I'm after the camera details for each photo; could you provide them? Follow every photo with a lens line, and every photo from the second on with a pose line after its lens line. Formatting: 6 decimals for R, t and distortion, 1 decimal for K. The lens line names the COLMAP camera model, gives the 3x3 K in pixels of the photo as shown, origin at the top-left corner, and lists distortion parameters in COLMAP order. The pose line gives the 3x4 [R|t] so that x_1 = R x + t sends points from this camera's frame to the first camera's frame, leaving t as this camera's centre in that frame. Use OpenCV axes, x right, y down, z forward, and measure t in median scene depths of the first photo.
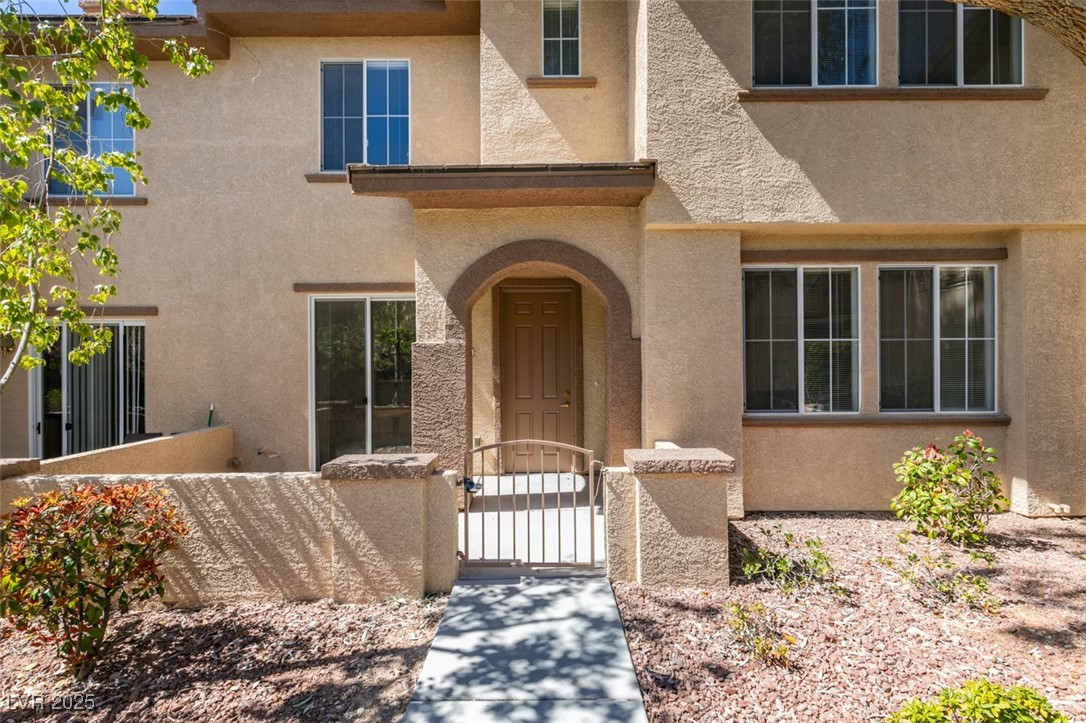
lens RADIAL K [[488.6, 0, 546.5], [0, 488.6, 364.9], [0, 0, 1]] dist [-0.000174, 0.000000]
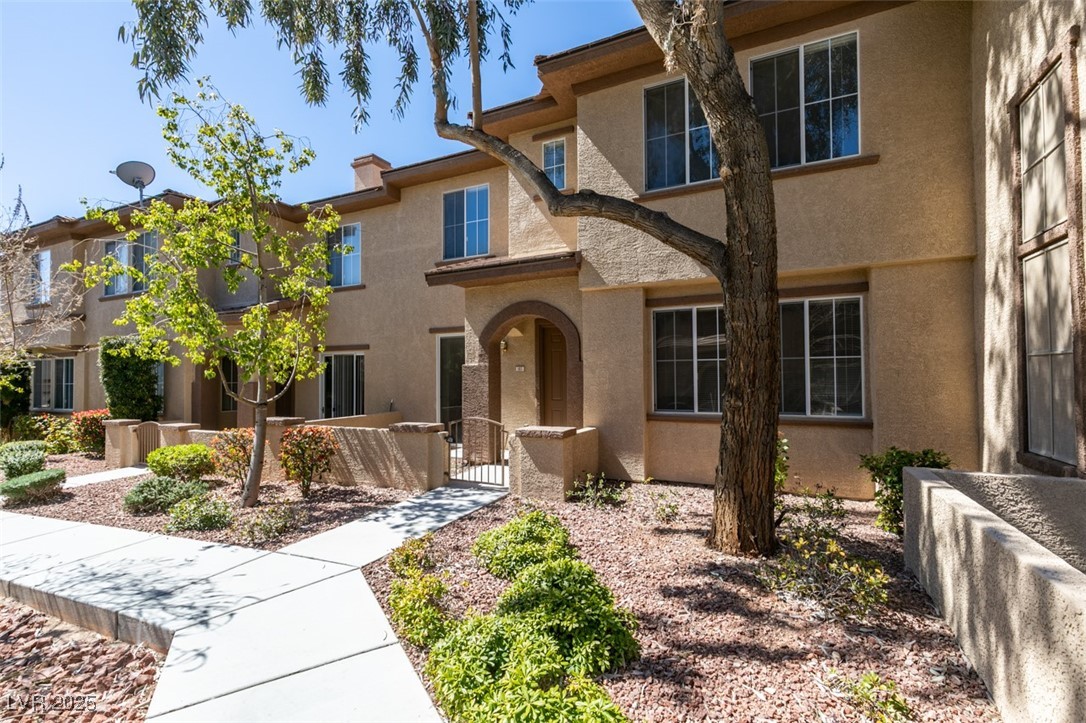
lens RADIAL K [[488.6, 0, 541.0], [0, 488.6, 363.1], [0, 0, 1]] dist [-0.000174, 0.000000]
pose [[0.897879, -0.011766, -0.440084, 0.772296], [0.002828, 0.999776, -0.020960, -0.014865], [0.440232, 0.017575, 0.897712, -0.461086]]
